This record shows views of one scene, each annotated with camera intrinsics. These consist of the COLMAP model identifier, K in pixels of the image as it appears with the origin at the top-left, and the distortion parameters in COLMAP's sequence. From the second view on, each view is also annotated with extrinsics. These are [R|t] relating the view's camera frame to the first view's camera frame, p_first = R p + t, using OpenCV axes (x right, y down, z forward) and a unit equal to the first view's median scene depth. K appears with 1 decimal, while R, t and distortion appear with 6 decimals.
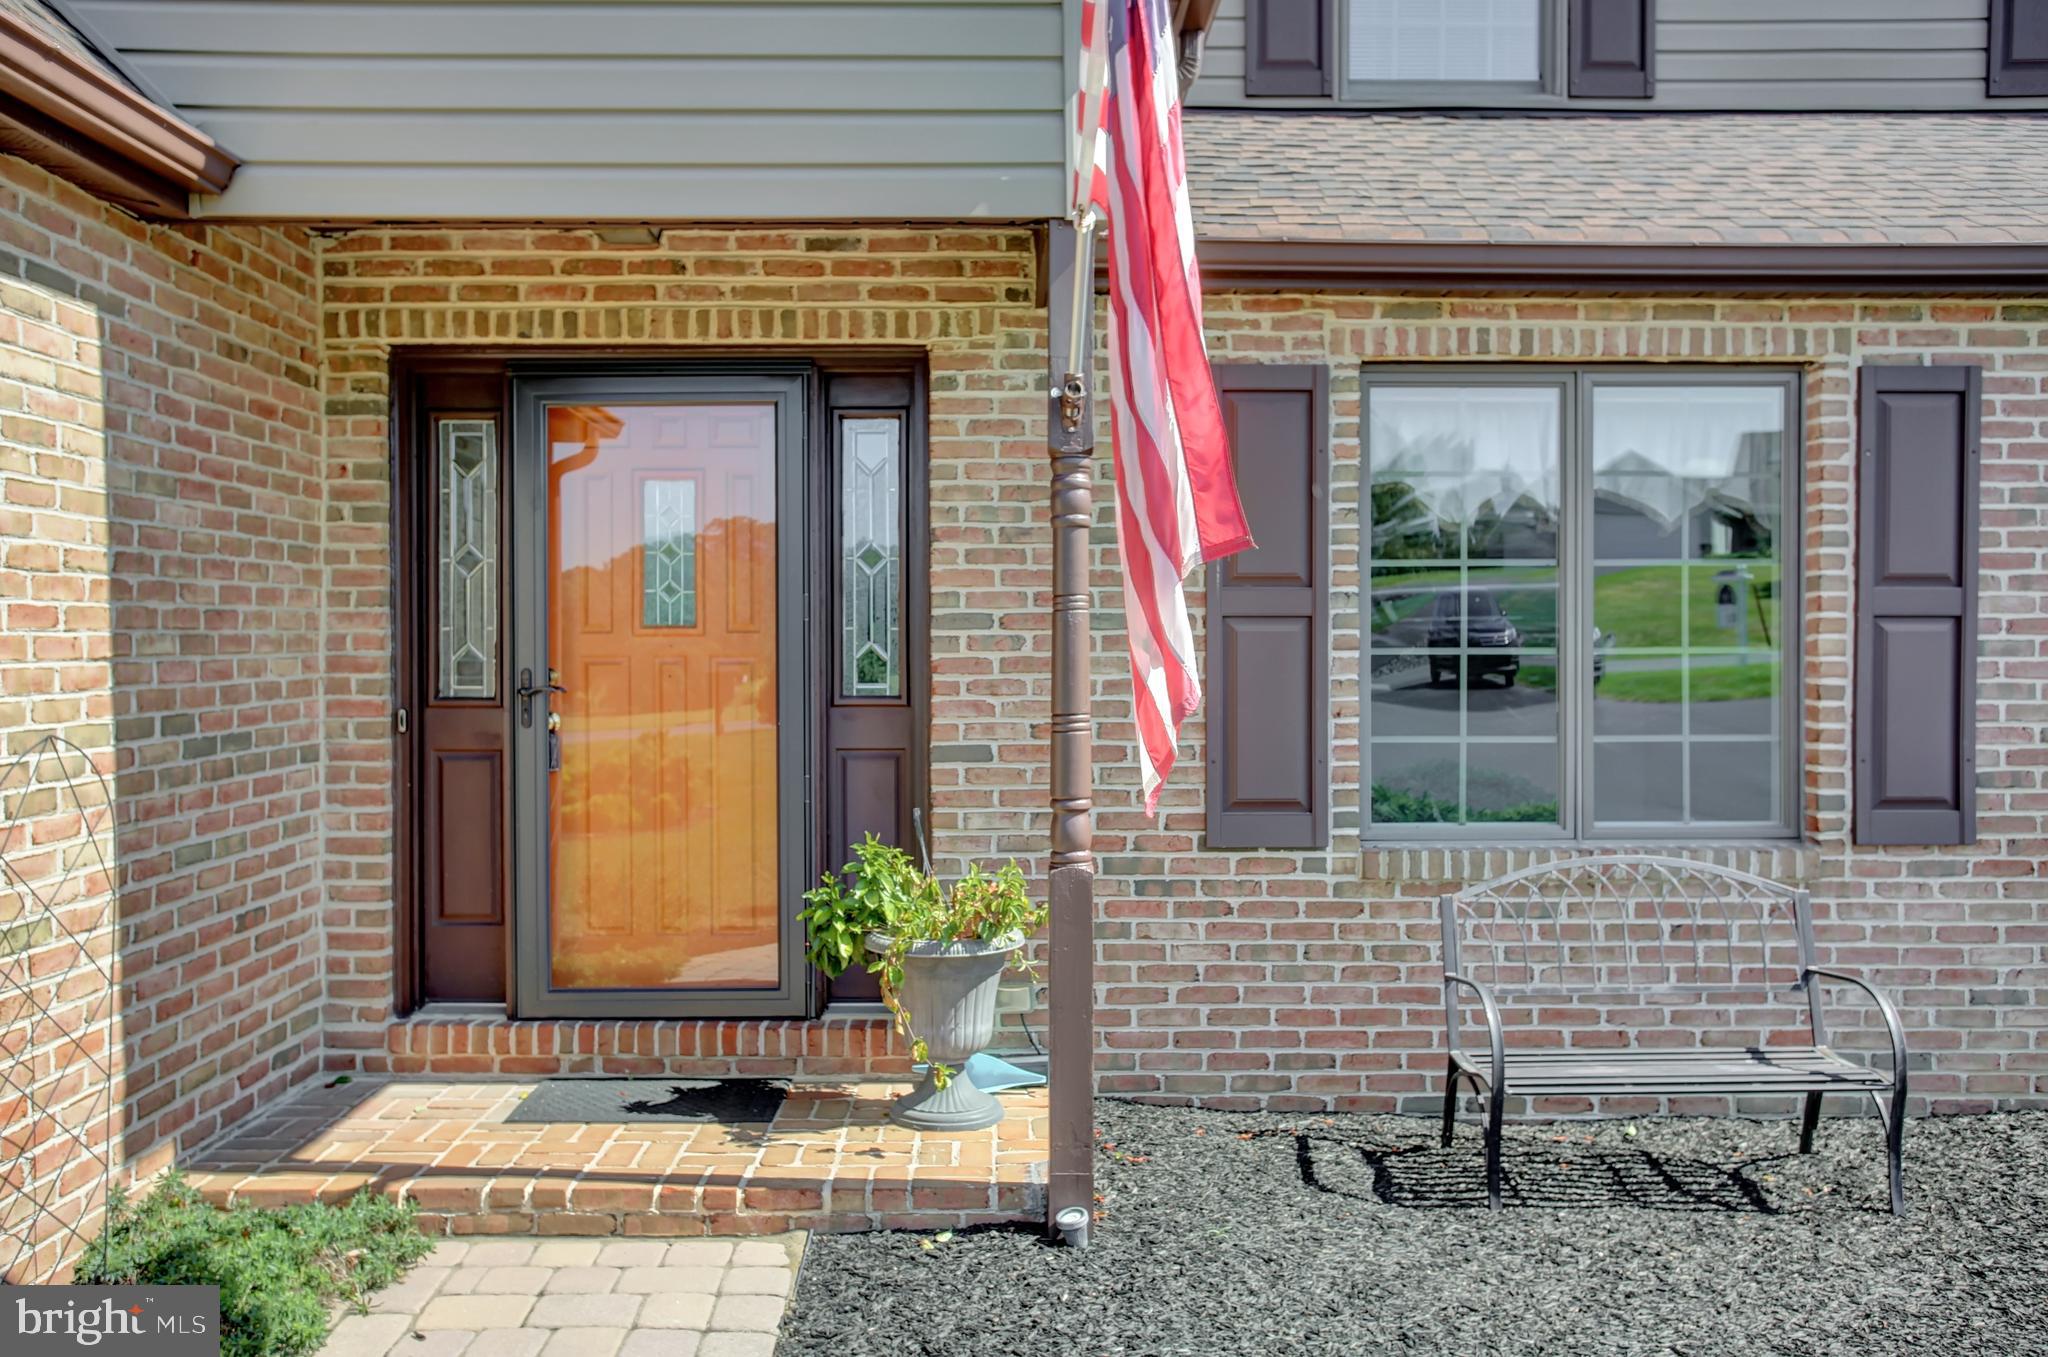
lens RADIAL K [[1620.8, 0, 1016.8], [0, 1620.8, 677.6], [0, 0, 1]] dist [-0.015583, -0.000708]
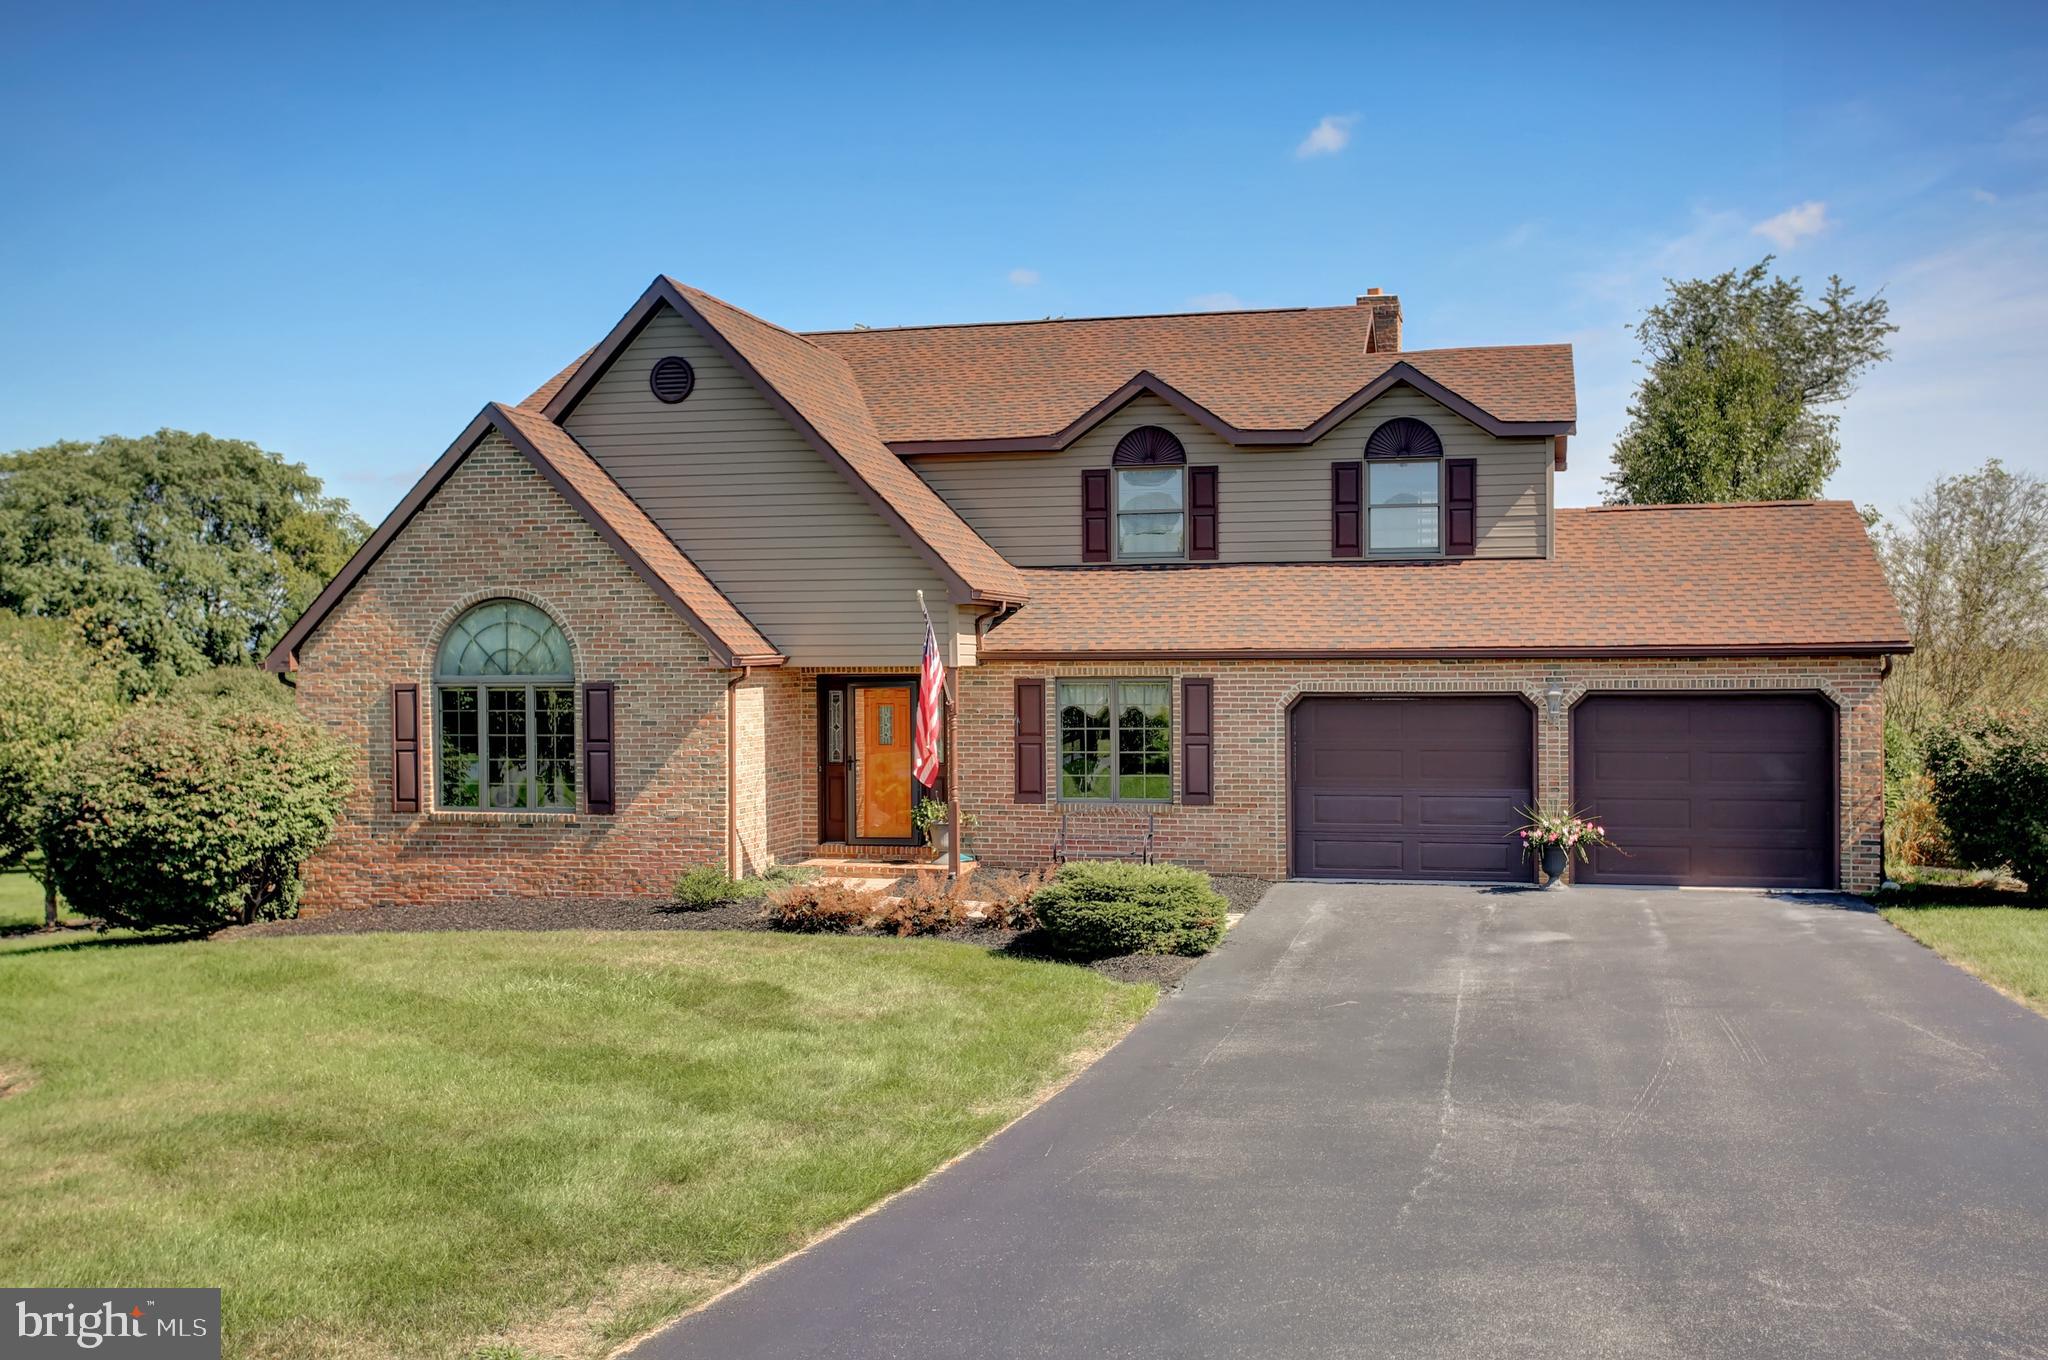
lens RADIAL K [[2040.6, 0, 1037.4], [0, 2040.6, 690.5], [0, 0, 1]] dist [0.062175, 0.000000]
pose [[0.969471, -0.001901, -0.245200, 1.366081], [0.000495, 0.999983, -0.005793, -0.135138], [0.245207, 0.005495, 0.969455, -3.727449]]
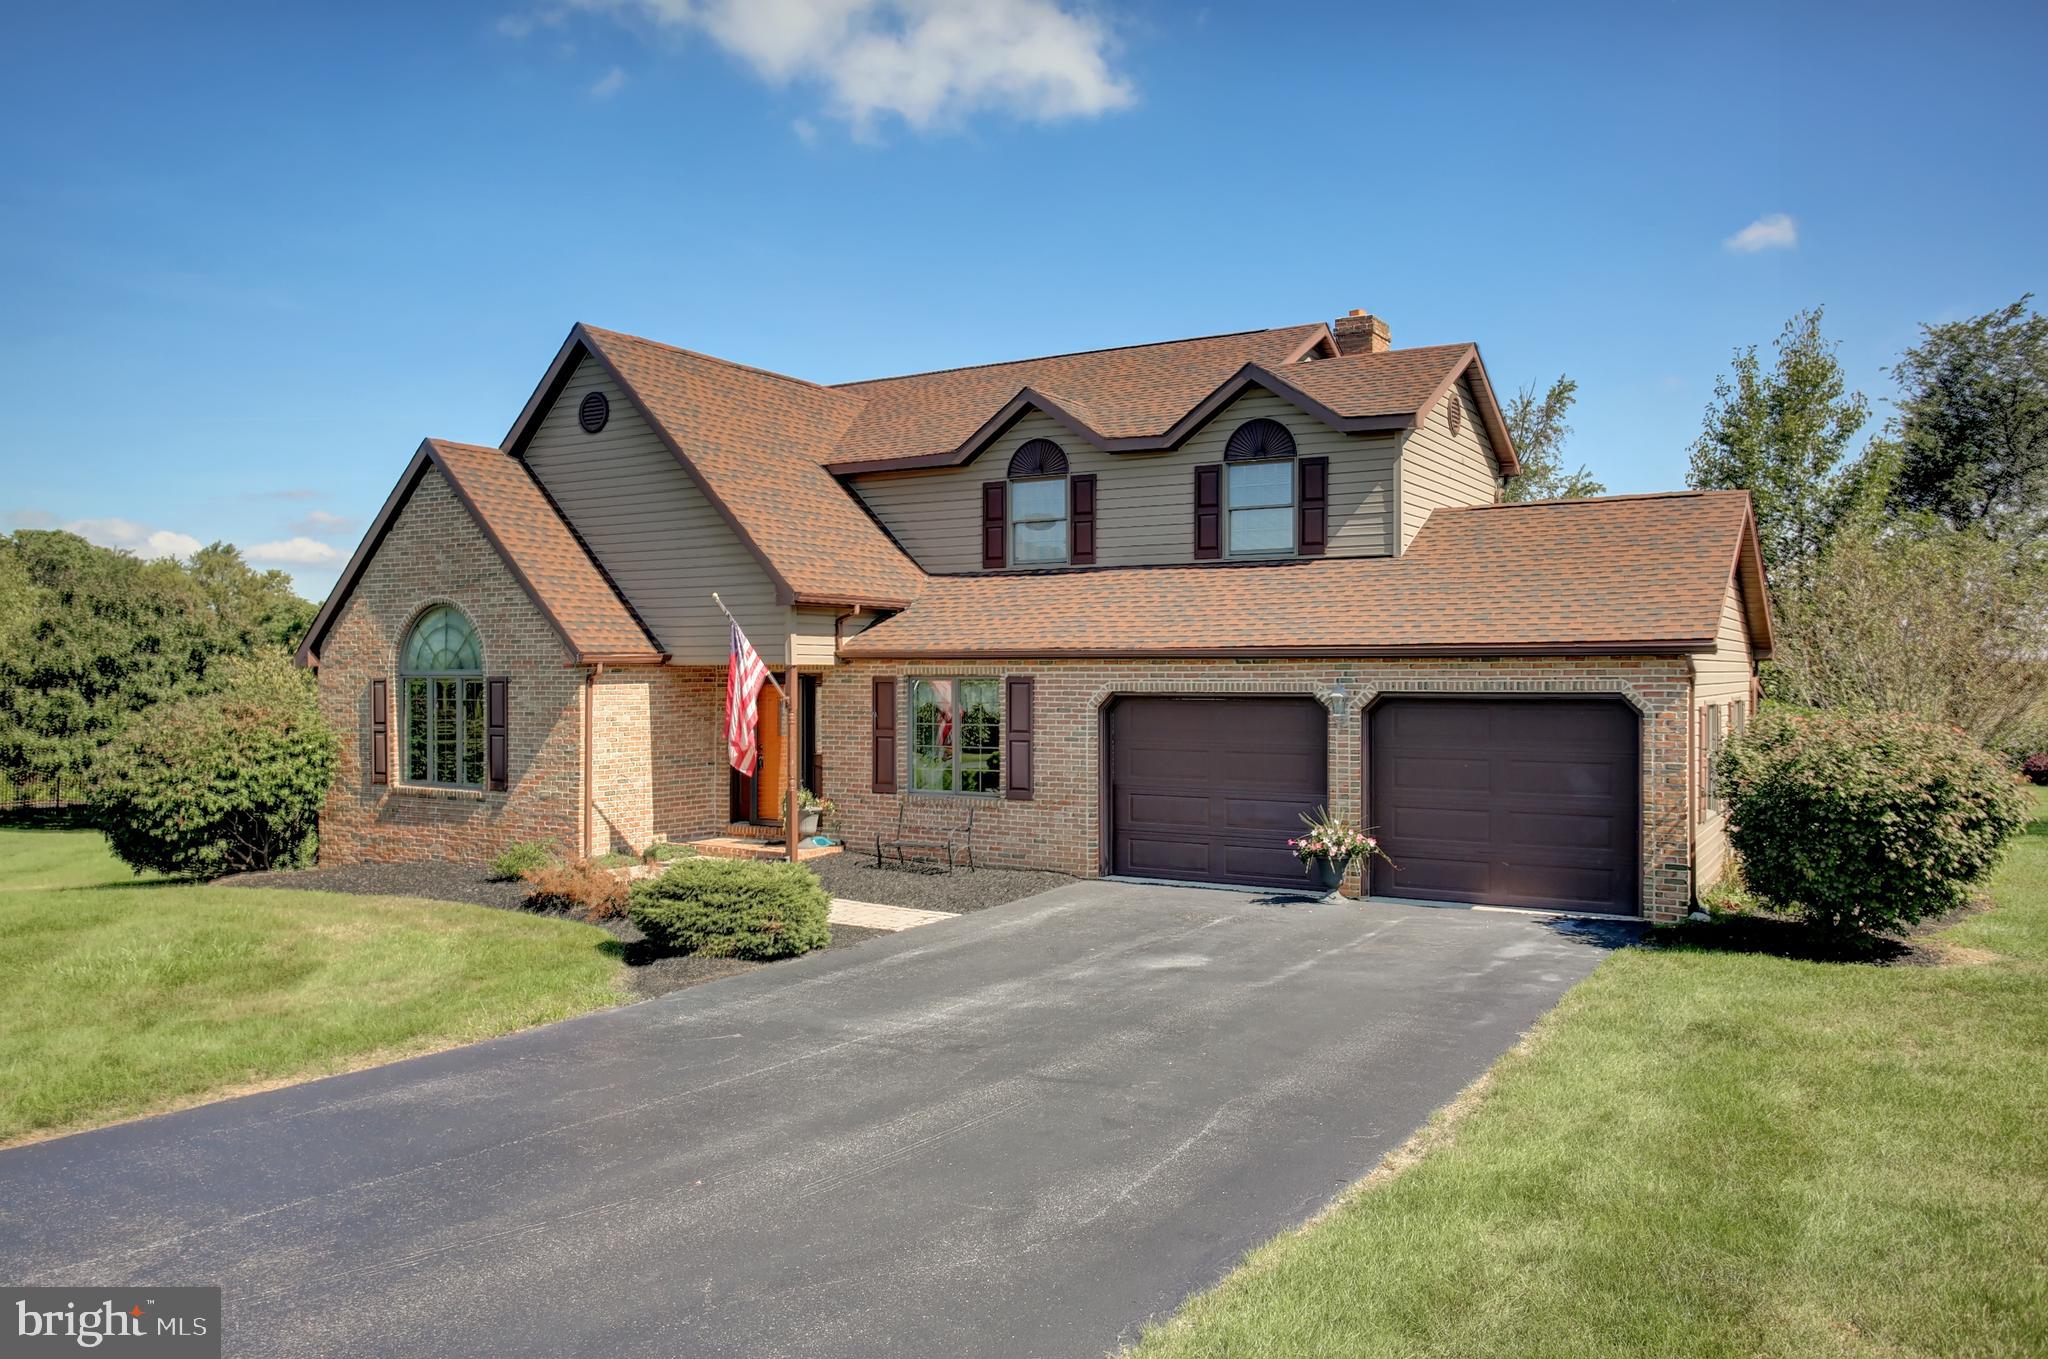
lens RADIAL K [[1521.6, 0, 1007.3], [0, 1521.6, 679.3], [0, 0, 1]] dist [-0.011424, 0.012101]
pose [[0.841888, 0.001534, -0.539651, 2.504580], [-0.011539, 0.999819, -0.015159, -0.131150], [0.539530, 0.018989, 0.841752, -2.097017]]
